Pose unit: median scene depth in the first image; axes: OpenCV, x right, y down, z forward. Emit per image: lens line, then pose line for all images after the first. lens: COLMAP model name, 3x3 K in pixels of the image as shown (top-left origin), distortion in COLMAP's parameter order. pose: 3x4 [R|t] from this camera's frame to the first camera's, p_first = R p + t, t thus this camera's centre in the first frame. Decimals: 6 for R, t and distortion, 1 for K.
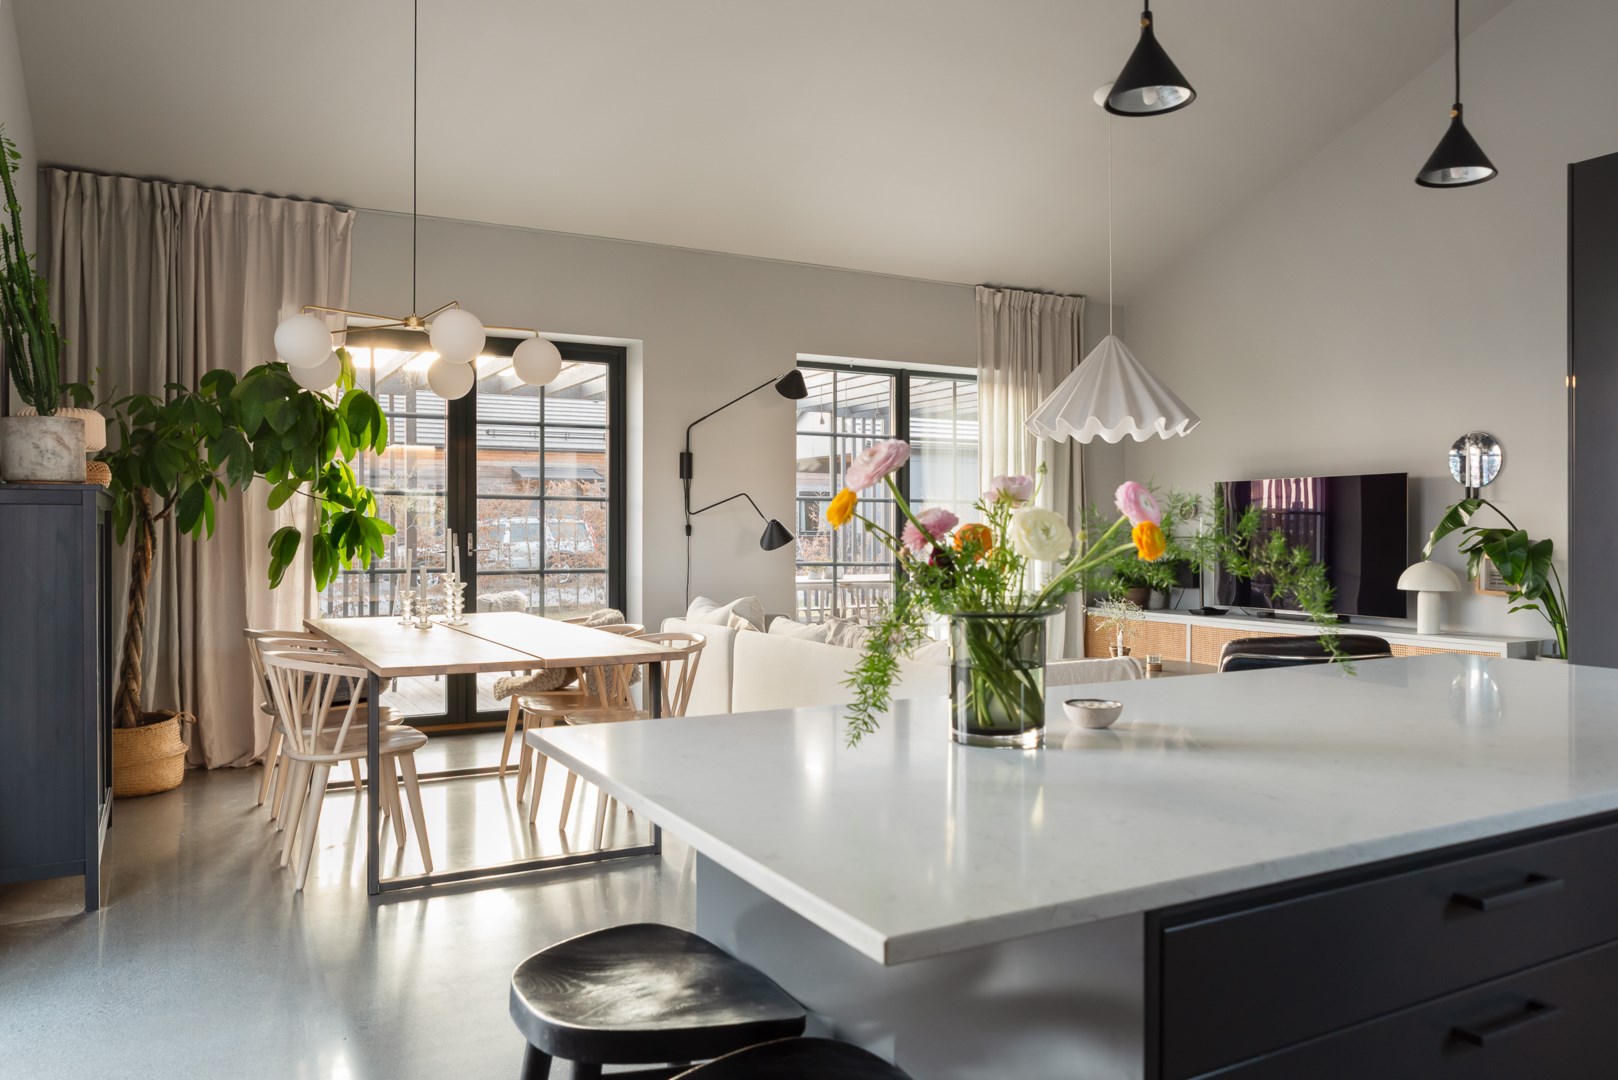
lens RADIAL K [[1165.8, 0, 854.6], [0, 1165.8, 532.2], [0, 0, 1]] dist [-0.005383, -0.002968]
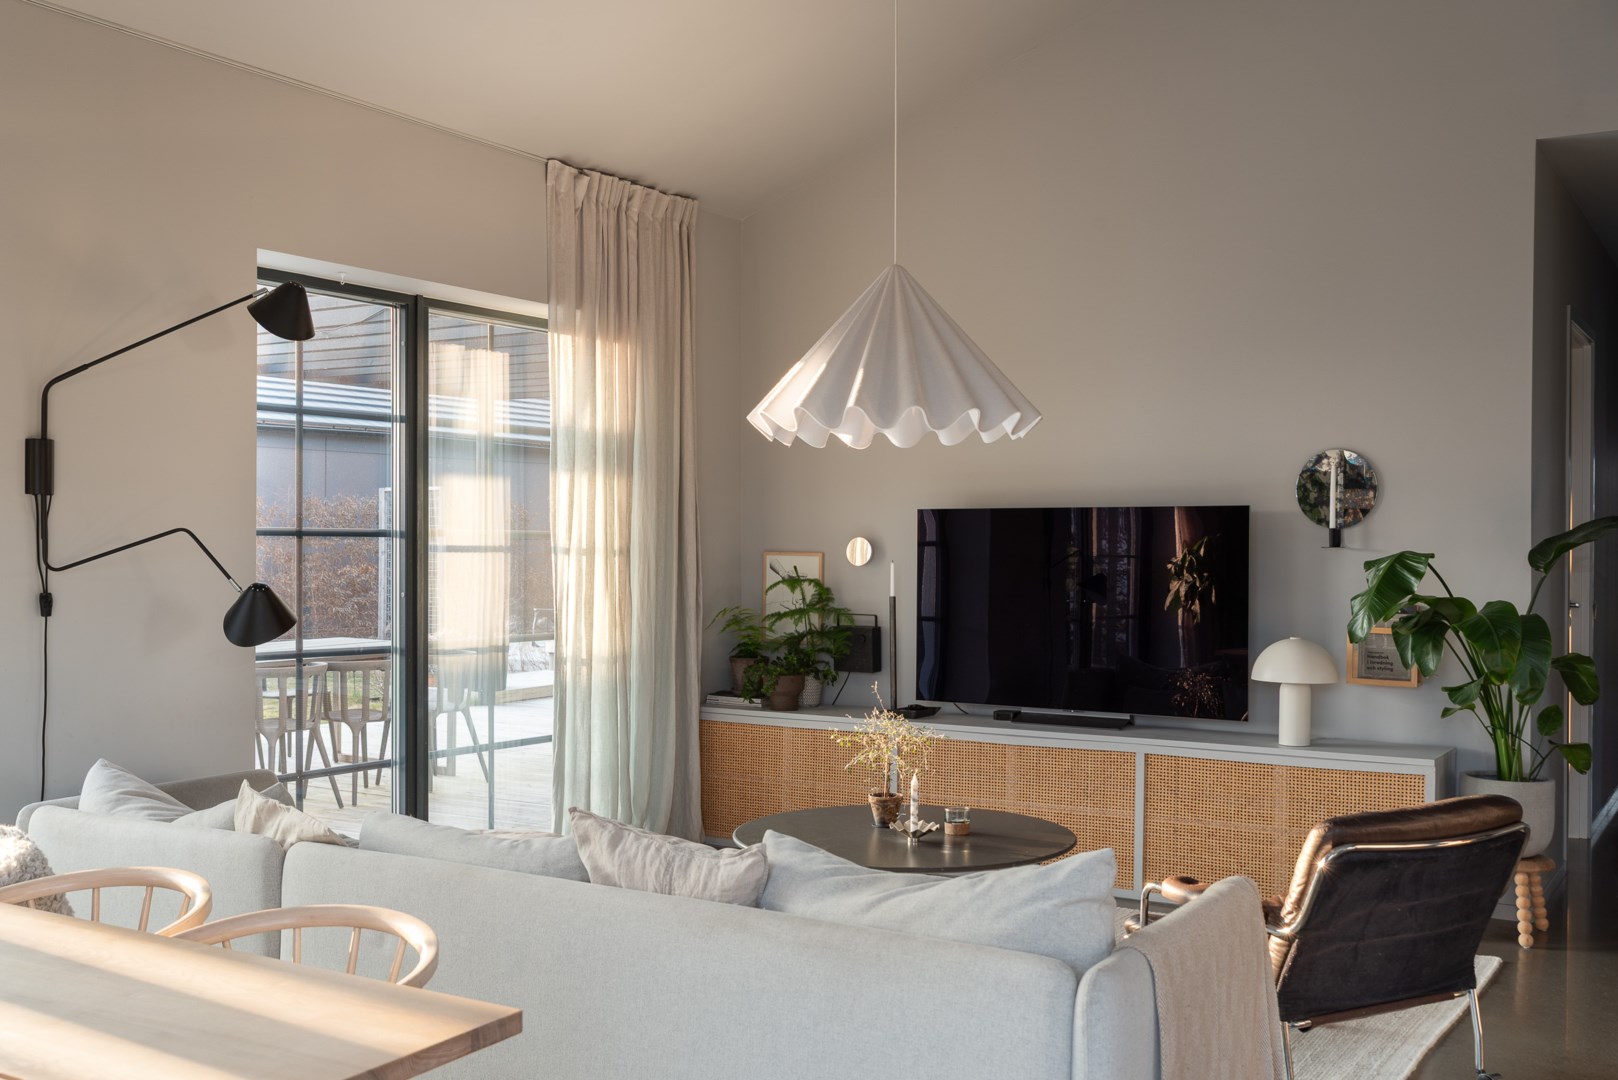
lens RADIAL K [[1590.8, 0, 809.0], [0, 1590.8, 540.0], [0, 0, 1]] dist [-0.004025, -0.005918]
pose [[0.878915, 0.002121, 0.476973, -0.161615], [-0.002211, 0.999997, -0.000372, -0.025594], [-0.476973, -0.000728, 0.878918, 0.262398]]
